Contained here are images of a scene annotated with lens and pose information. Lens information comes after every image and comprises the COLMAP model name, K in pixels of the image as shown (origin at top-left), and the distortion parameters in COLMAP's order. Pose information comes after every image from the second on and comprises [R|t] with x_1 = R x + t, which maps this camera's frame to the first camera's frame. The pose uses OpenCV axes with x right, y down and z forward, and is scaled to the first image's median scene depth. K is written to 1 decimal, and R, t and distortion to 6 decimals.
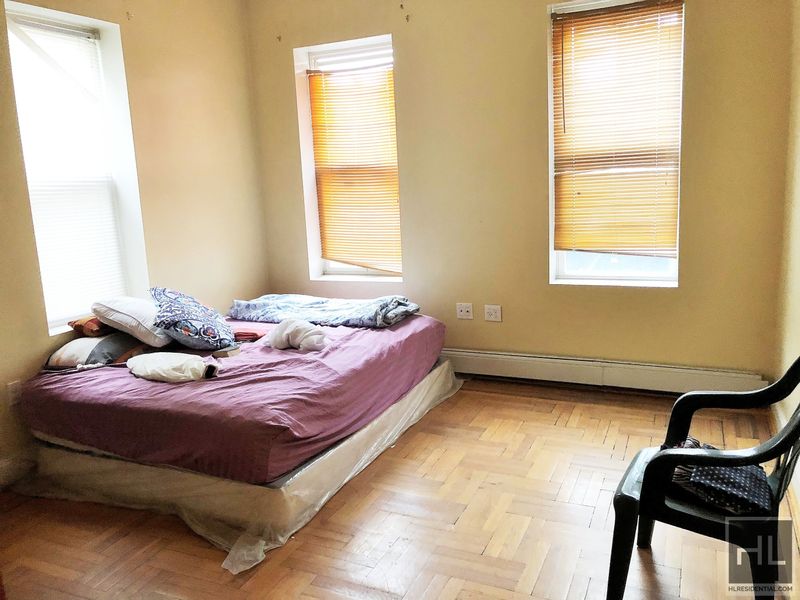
lens RADIAL K [[653.3, 0, 401.0], [0, 653.3, 296.4], [0, 0, 1]] dist [0.035180, -0.023576]
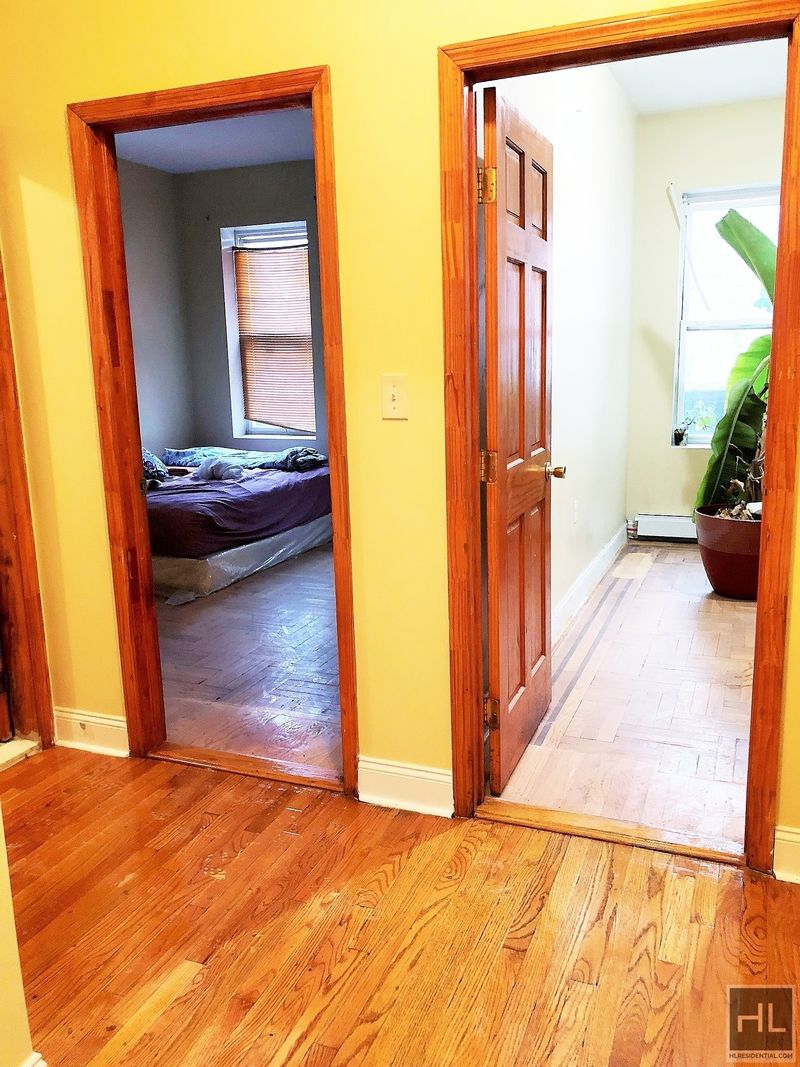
lens RADIAL K [[871.3, 0, 394.1], [0, 871.3, 534.1], [0, 0, 1]] dist [0.035180, -0.023576]
pose [[0.999340, 0.016255, 0.032491, 0.100337], [-0.016880, 0.999676, 0.019029, 0.121663], [-0.032172, -0.019565, 0.999291, -0.559318]]
